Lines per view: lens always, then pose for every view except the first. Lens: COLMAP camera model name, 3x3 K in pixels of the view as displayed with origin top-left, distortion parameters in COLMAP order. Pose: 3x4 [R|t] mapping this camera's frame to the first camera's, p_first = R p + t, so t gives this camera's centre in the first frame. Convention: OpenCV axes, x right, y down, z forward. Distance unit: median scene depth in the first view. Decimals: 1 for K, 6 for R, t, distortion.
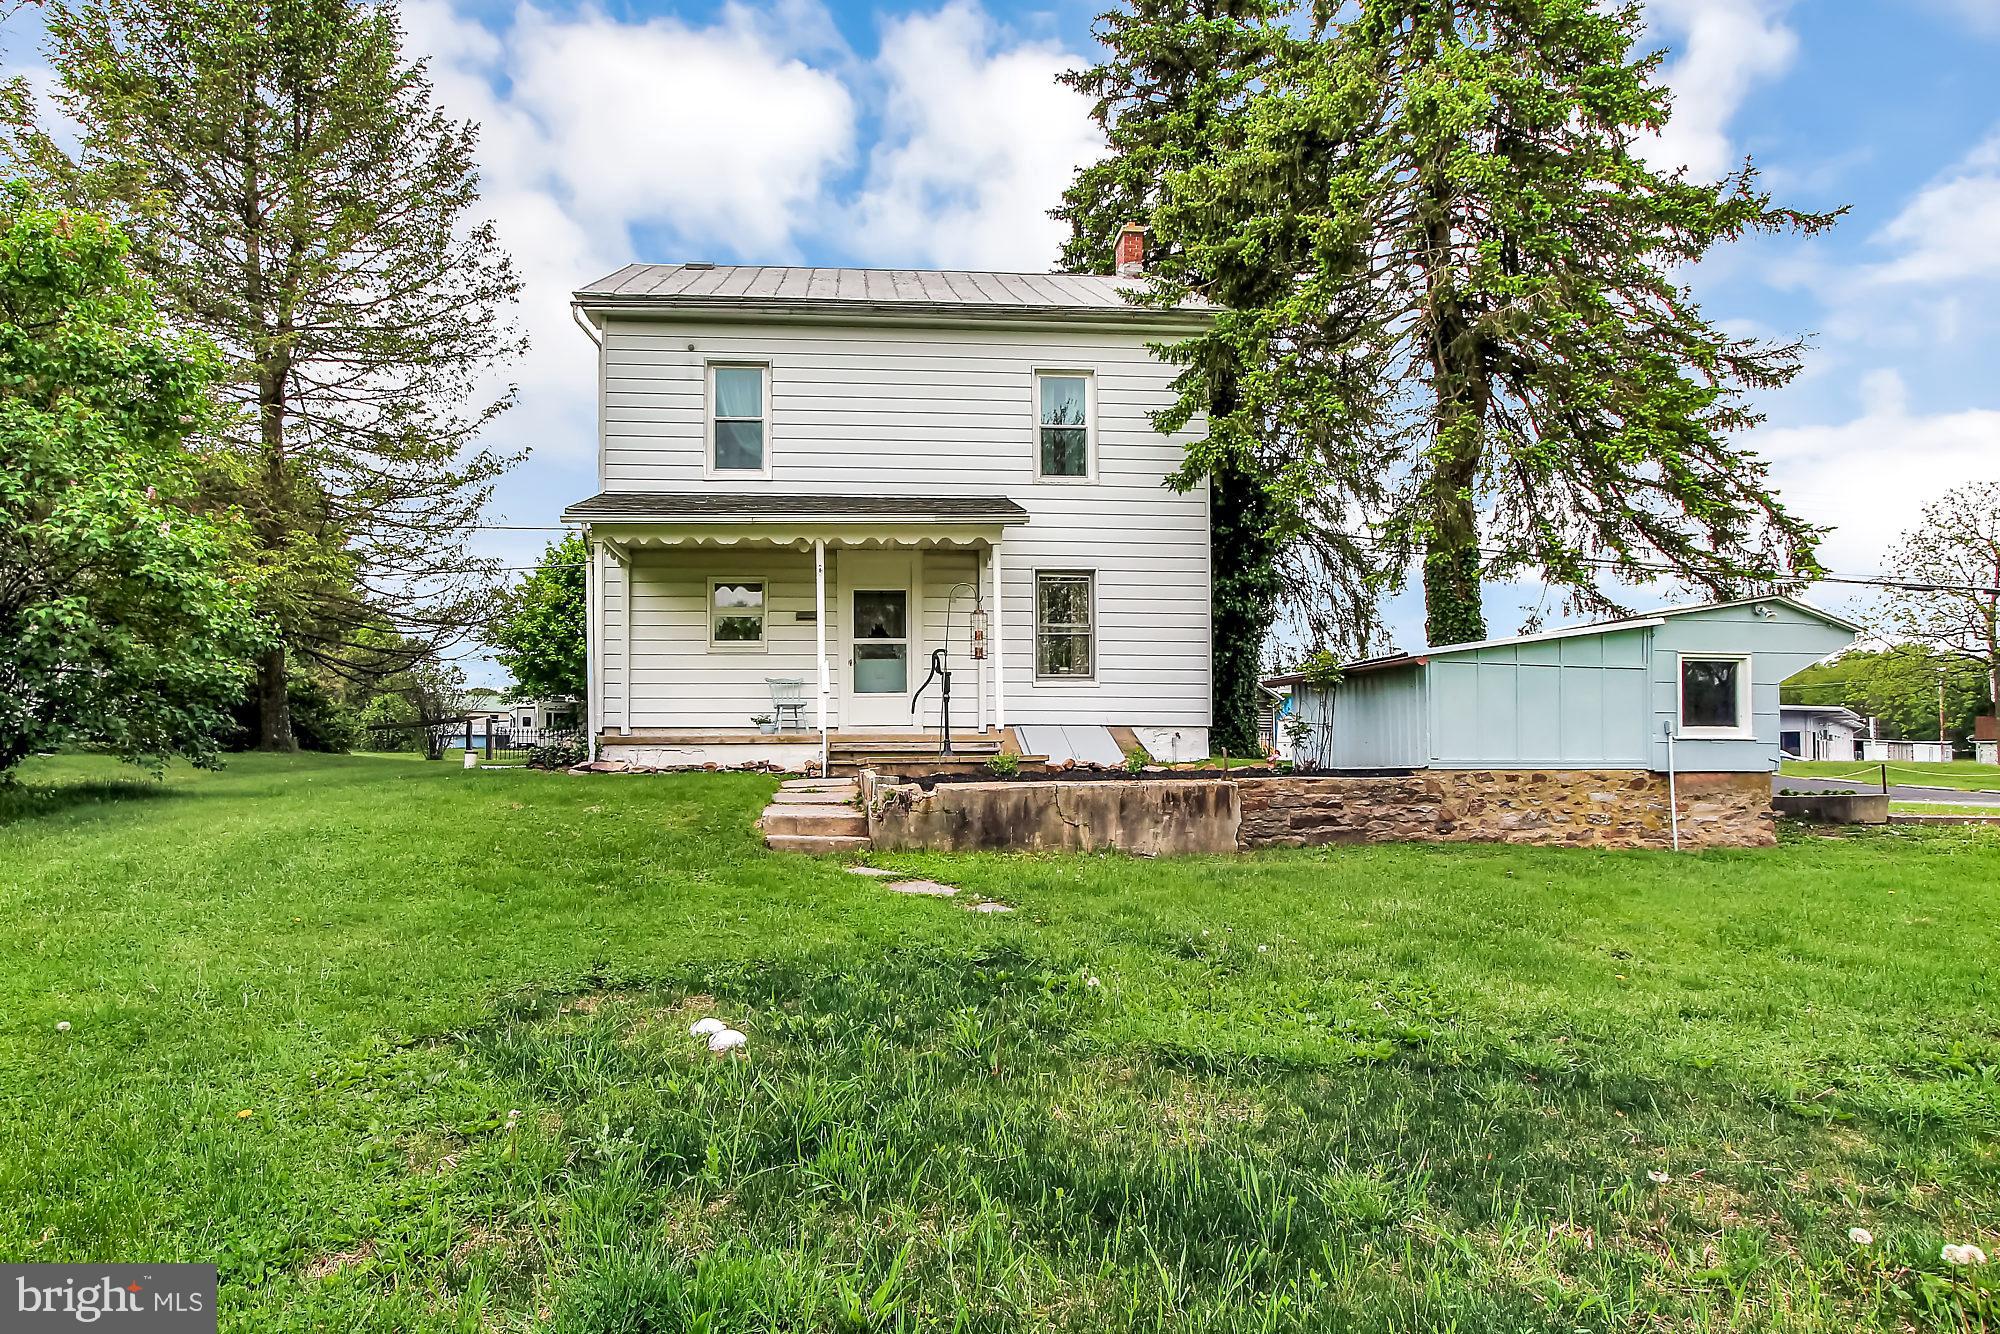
lens RADIAL K [[1415.8, 0, 1000.0], [0, 1415.8, 667.0], [0, 0, 1]] dist [0.002883, 0.002580]
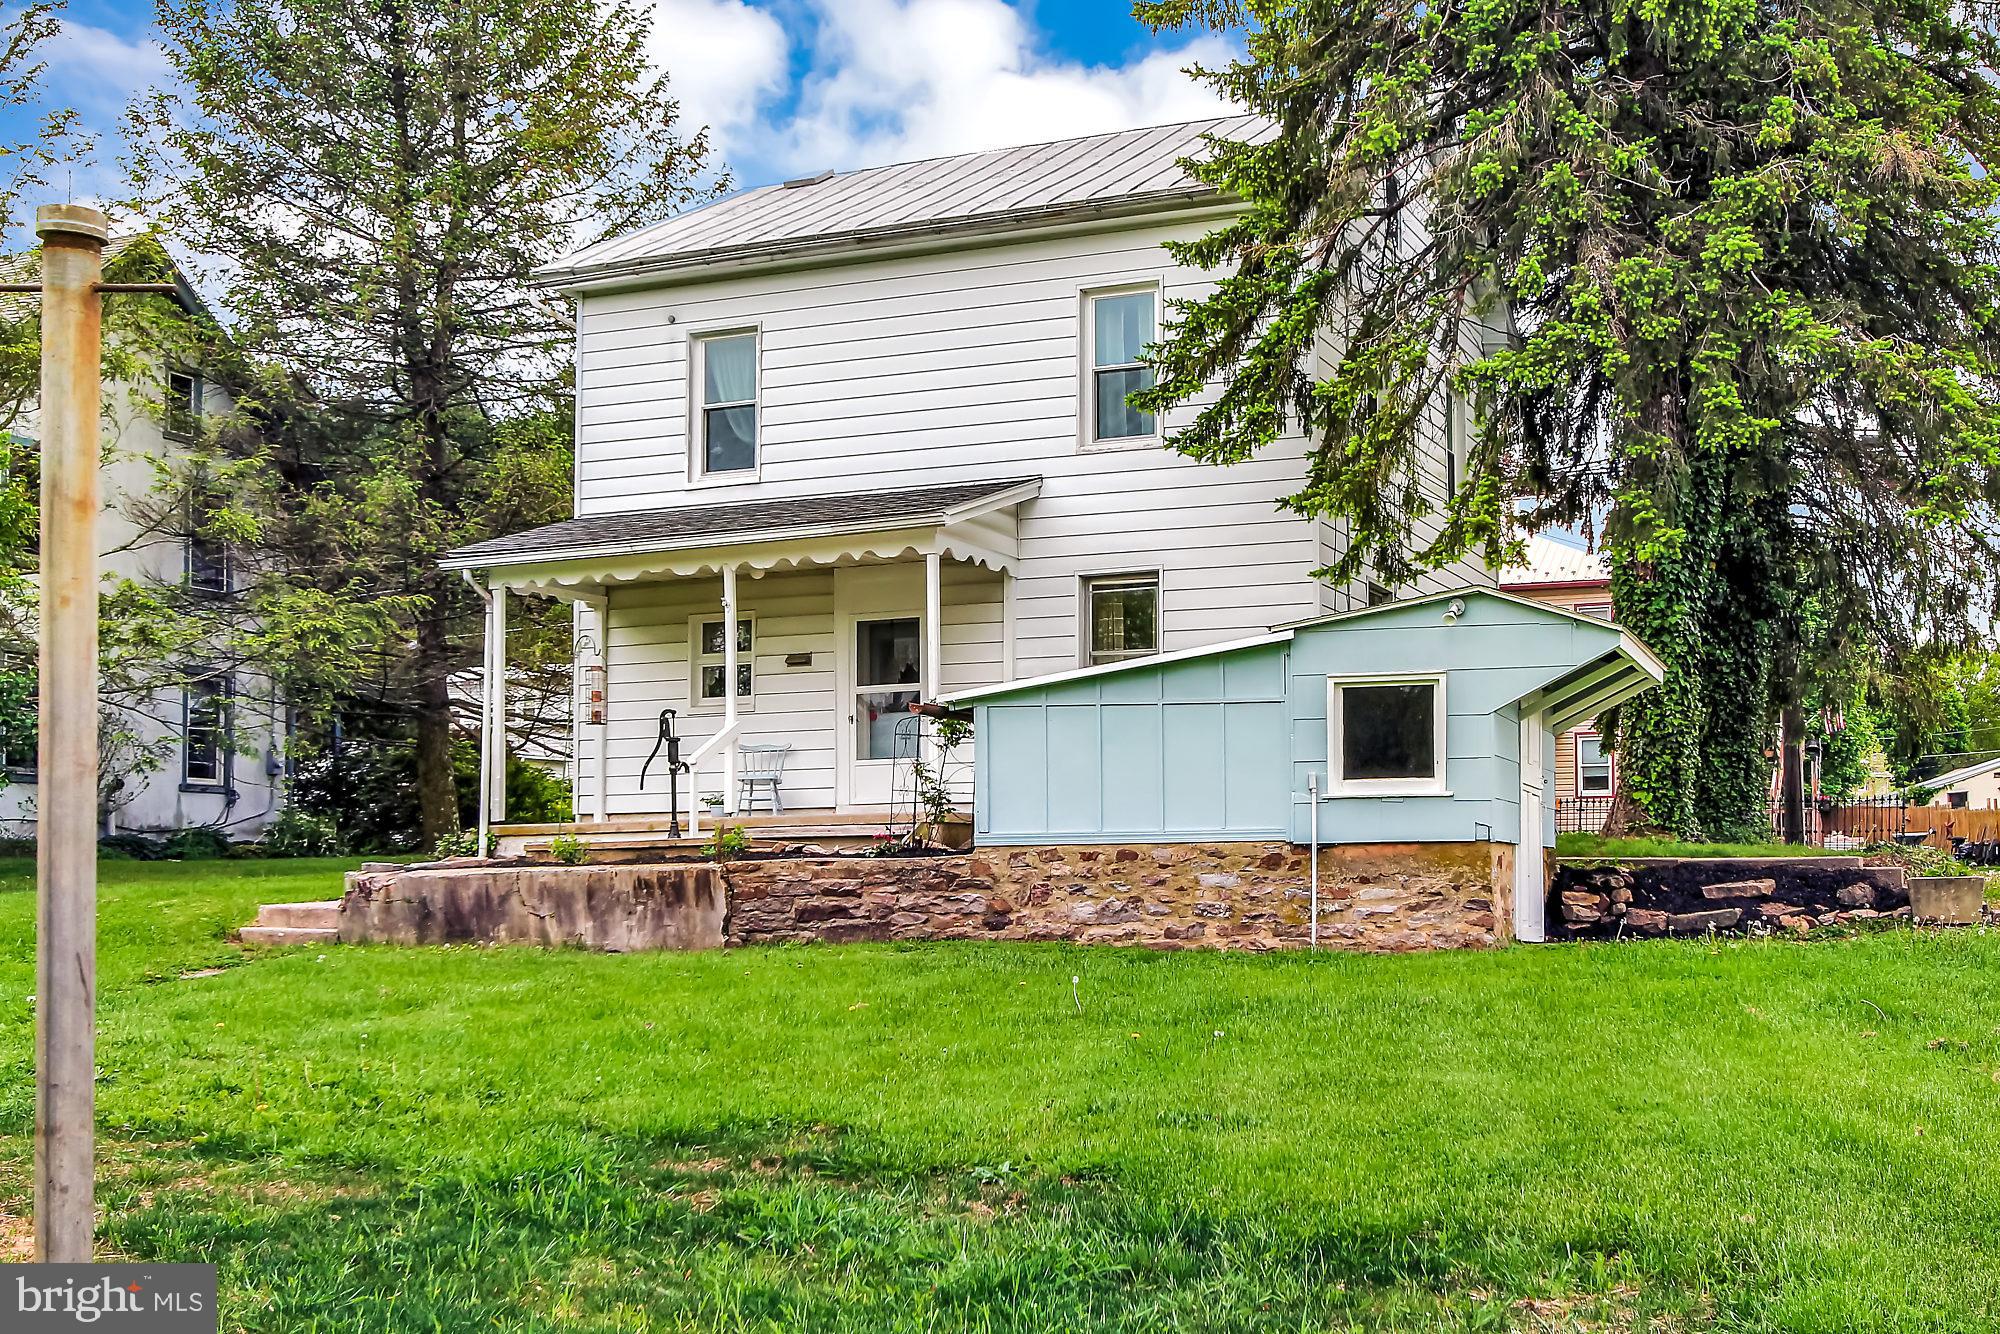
lens RADIAL K [[2627.7, 0, 1000.0], [0, 2627.7, 667.0], [0, 0, 1]] dist [-0.030676, 0.021145]
pose [[0.863204, -0.051552, -0.502216, 1.013880], [0.045640, 0.998668, -0.024067, 0.009315], [0.502788, -0.002146, 0.864407, -0.229102]]
